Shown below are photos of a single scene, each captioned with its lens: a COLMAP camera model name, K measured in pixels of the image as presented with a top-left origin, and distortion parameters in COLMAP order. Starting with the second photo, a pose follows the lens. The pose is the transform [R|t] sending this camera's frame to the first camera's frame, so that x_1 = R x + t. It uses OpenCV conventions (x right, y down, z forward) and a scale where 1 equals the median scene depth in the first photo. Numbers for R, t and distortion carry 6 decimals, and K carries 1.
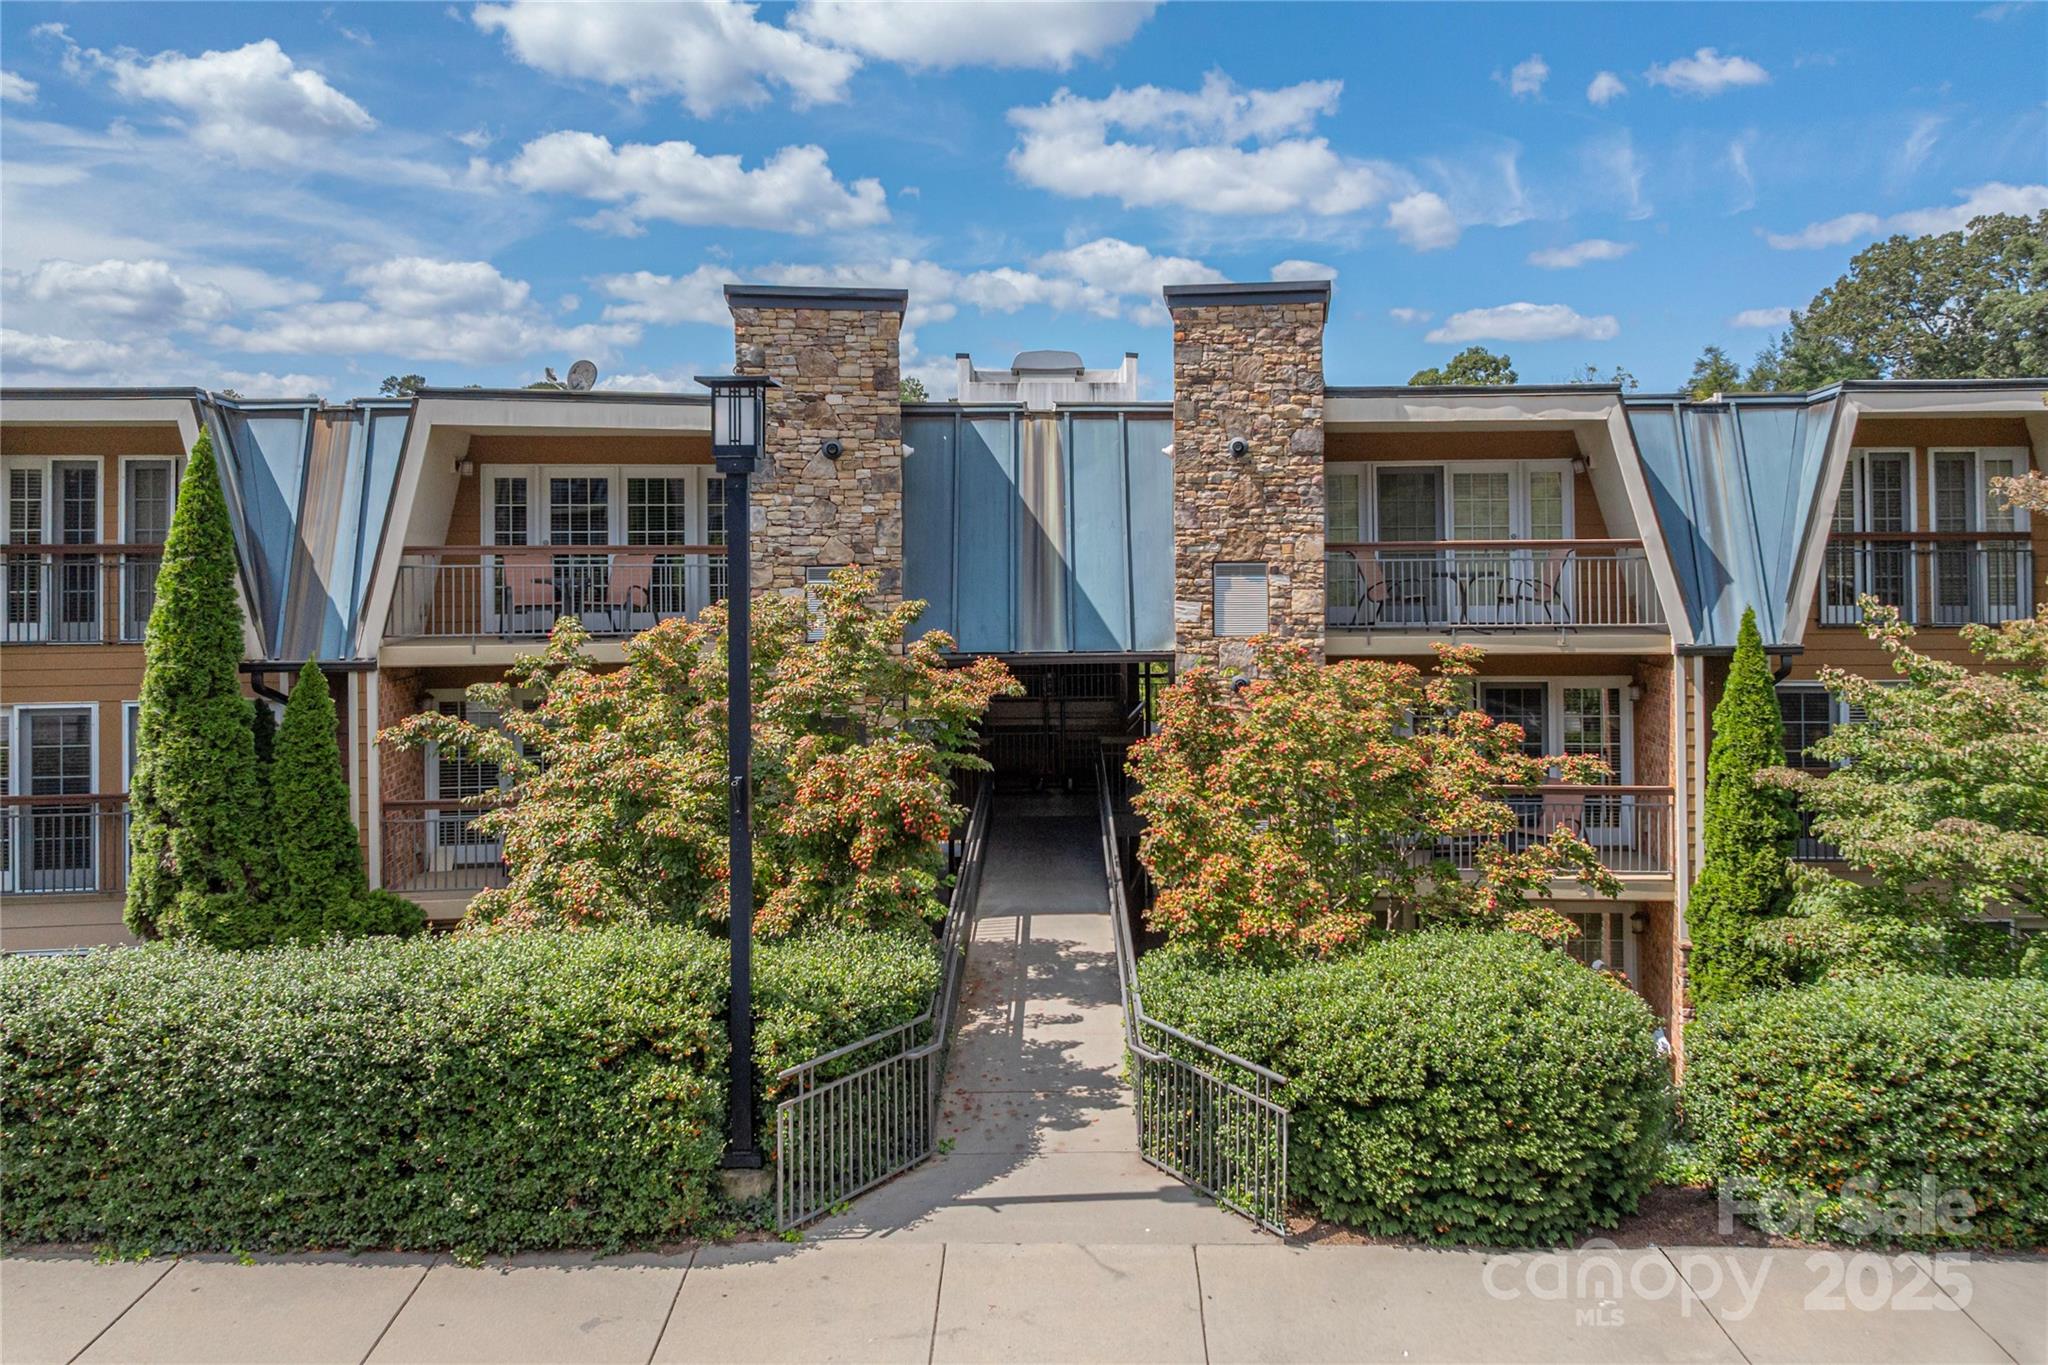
lens RADIAL K [[1466.3, 0, 1067.0], [0, 1466.3, 540.2], [0, 0, 1]] dist [-0.002888, -0.020207]
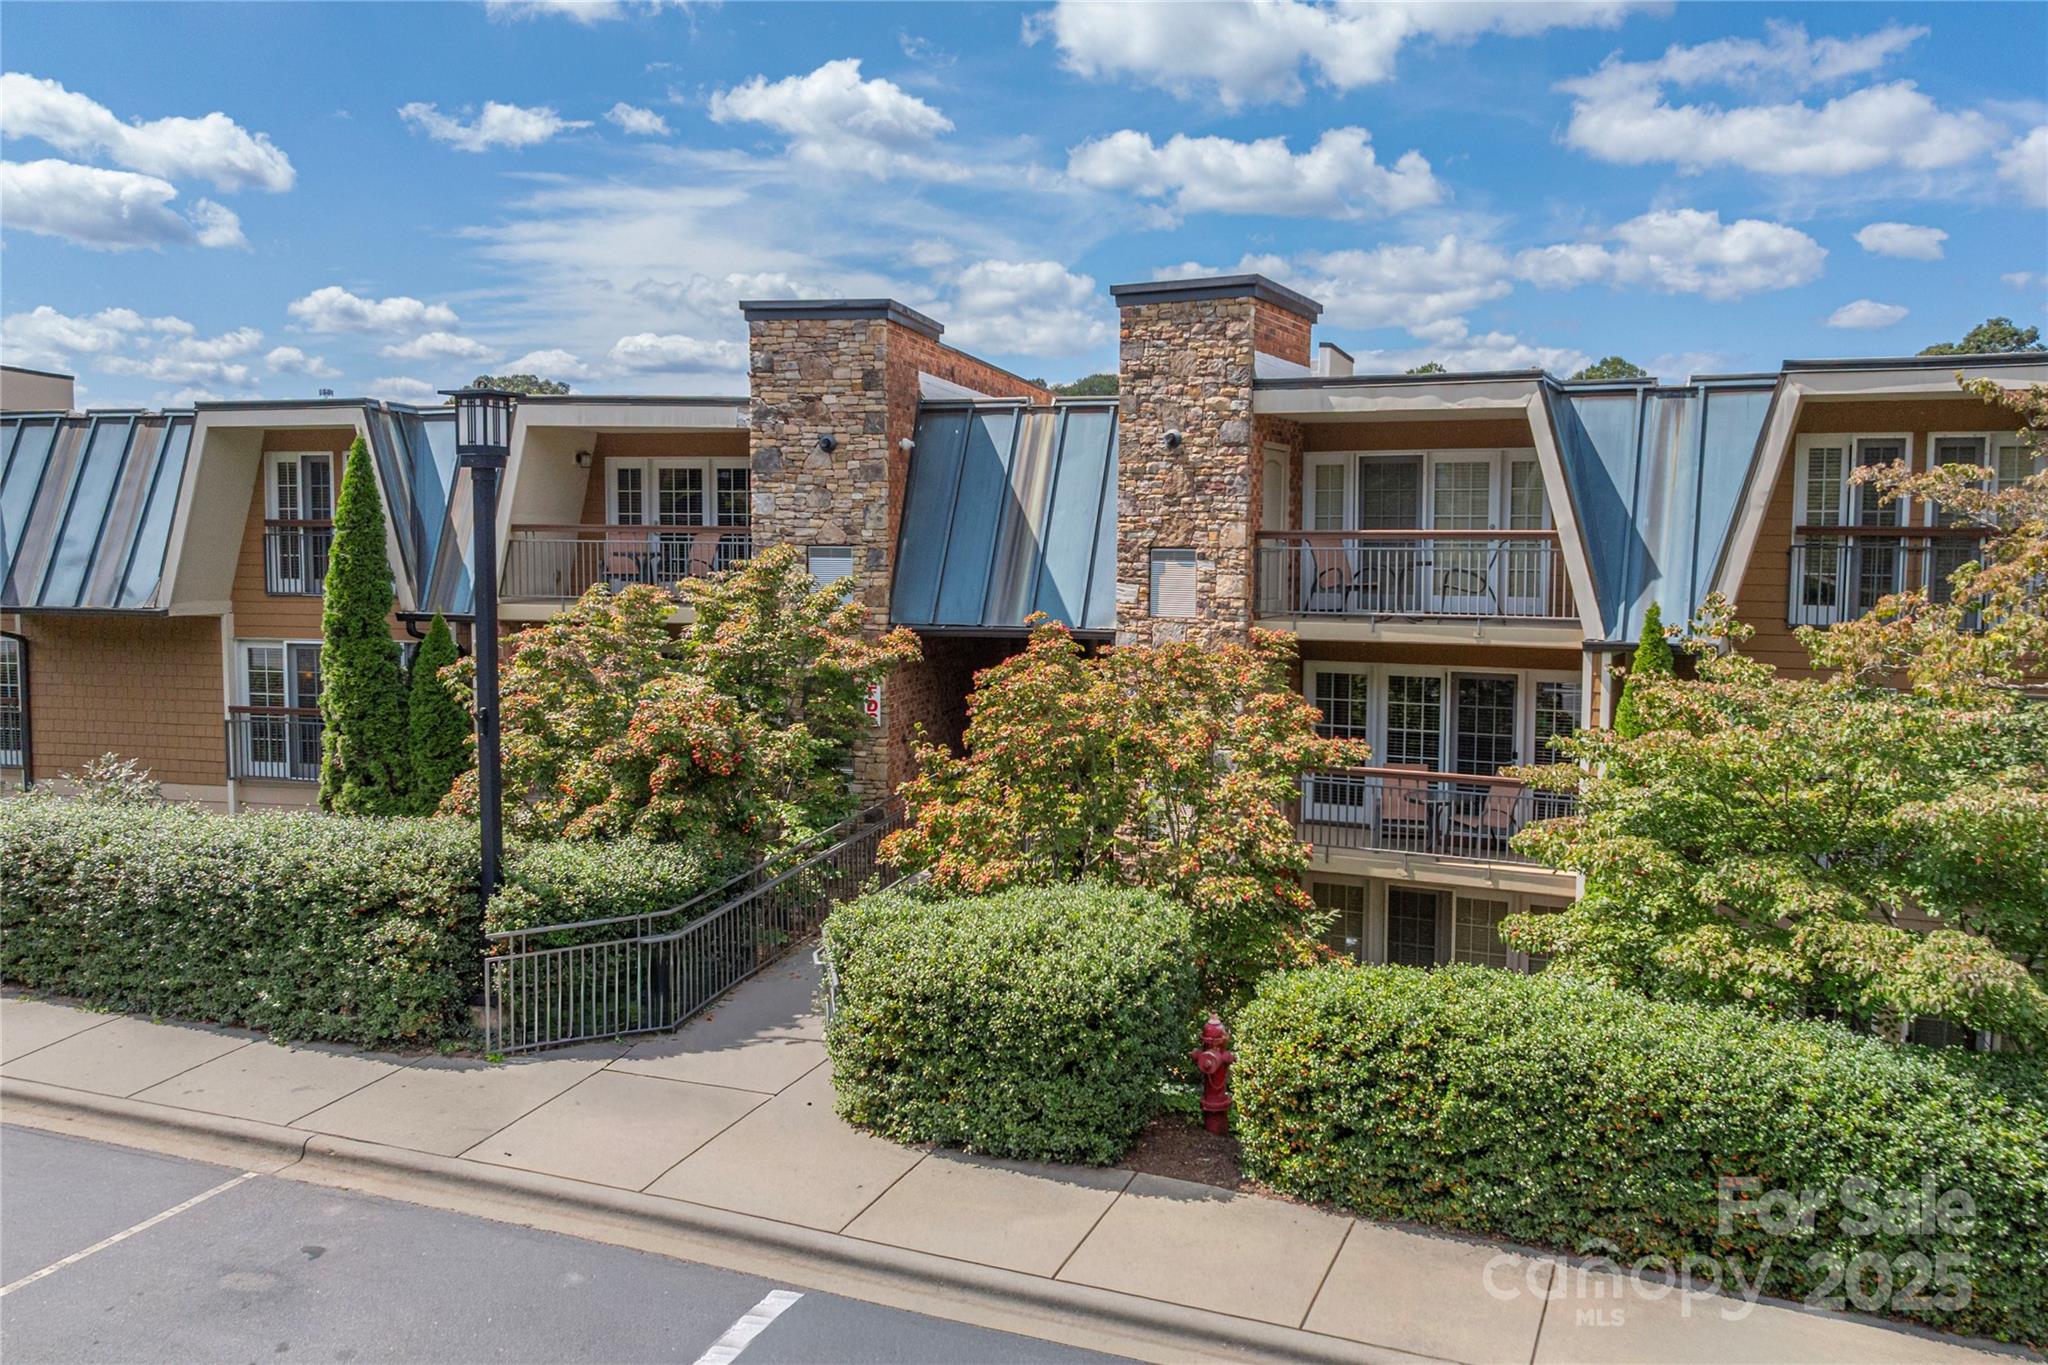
lens RADIAL K [[1426.7, 0, 1090.7], [0, 1426.7, 646.2], [0, 0, 1]] dist [0.004557, -0.029356]
pose [[0.948333, 0.038073, -0.314985, 0.393363], [-0.011244, 0.996183, 0.086558, -0.002855], [0.317079, -0.078544, 0.945141, -0.001507]]
